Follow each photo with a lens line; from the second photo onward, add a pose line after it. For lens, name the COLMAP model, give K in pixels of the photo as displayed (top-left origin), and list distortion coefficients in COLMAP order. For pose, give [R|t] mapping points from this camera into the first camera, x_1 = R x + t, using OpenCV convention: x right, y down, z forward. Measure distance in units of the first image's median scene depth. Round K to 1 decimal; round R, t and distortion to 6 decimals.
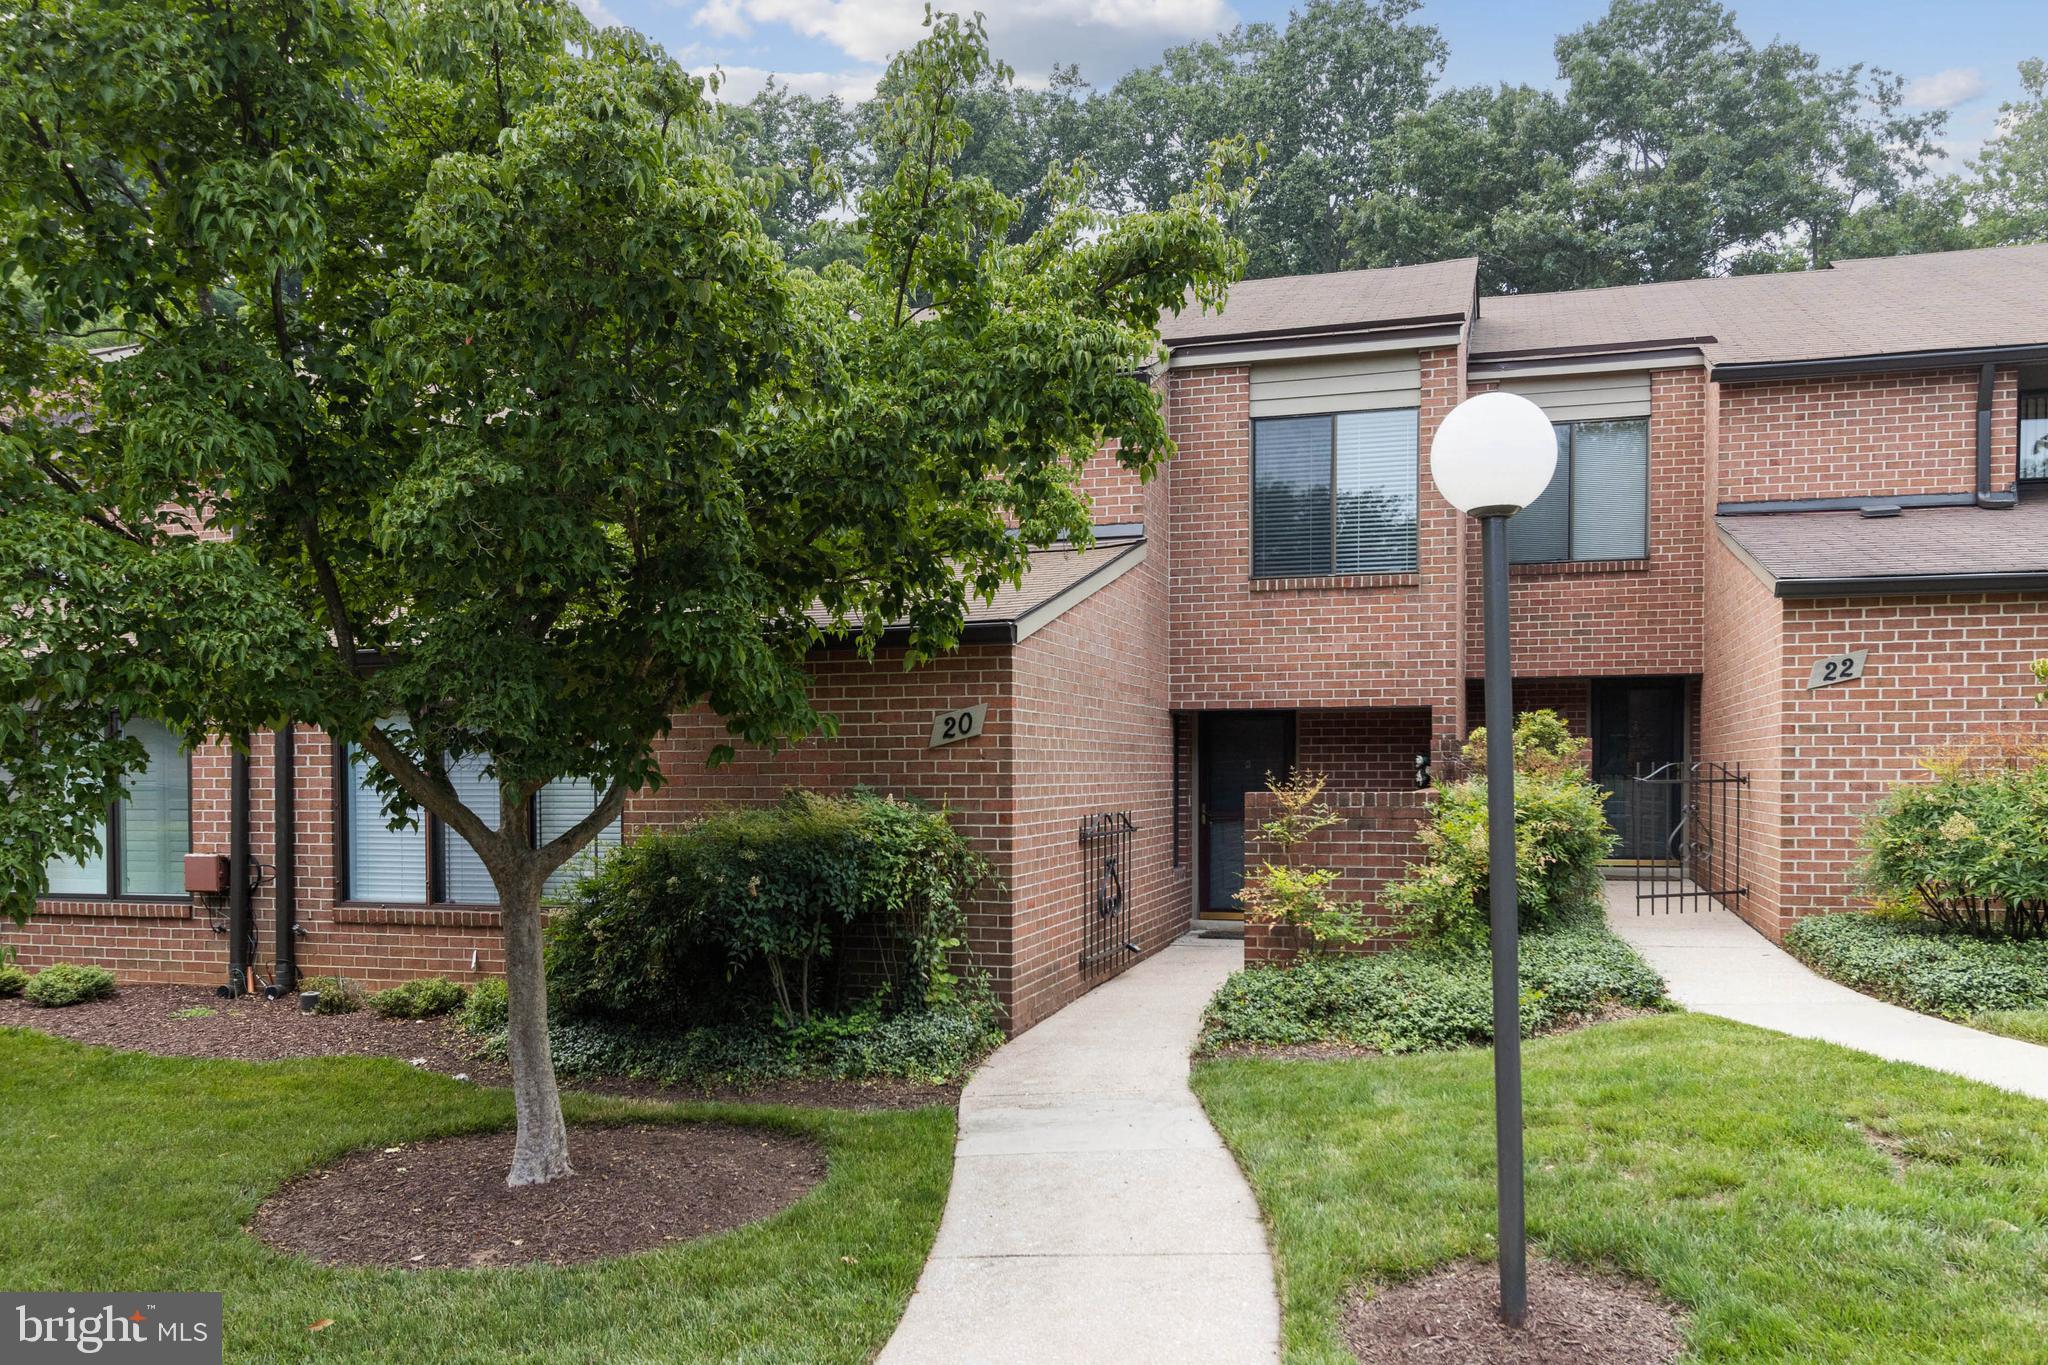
lens RADIAL K [[1509.6, 0, 1038.9], [0, 1509.6, 751.8], [0, 0, 1]] dist [-0.010223, -0.007142]
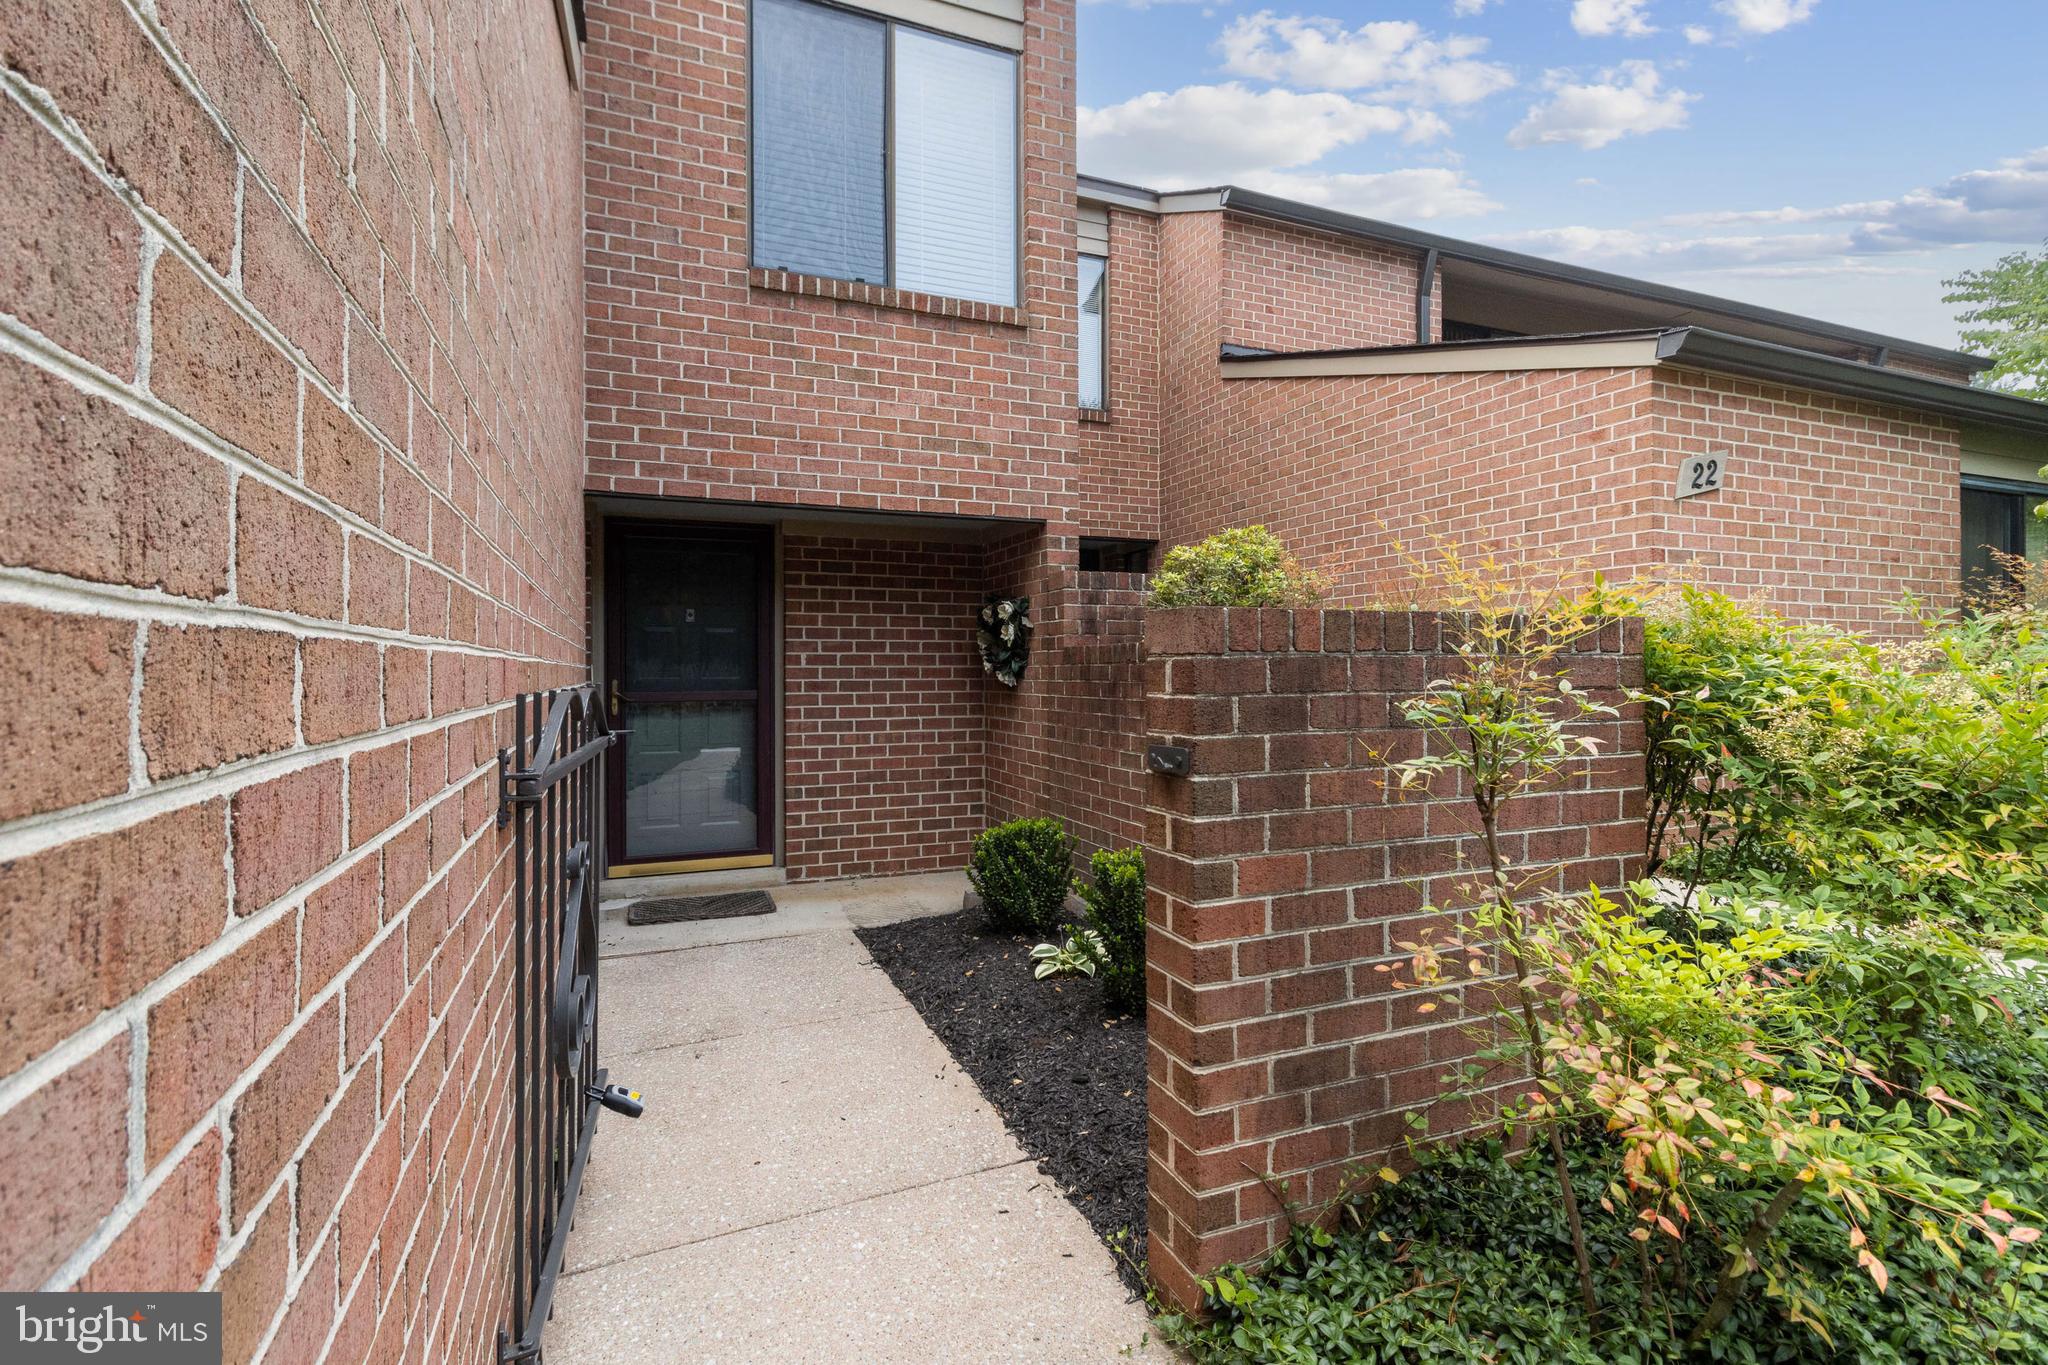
lens RADIAL K [[955.1, 0, 1029.0], [0, 955.1, 672.8], [0, 0, 1]] dist [0.004815, -0.000096]
pose [[0.775619, -0.000496, 0.631201, -0.000674], [-0.008308, 0.999905, 0.010995, 0.036354], [-0.631146, -0.013772, 0.775542, 0.841172]]
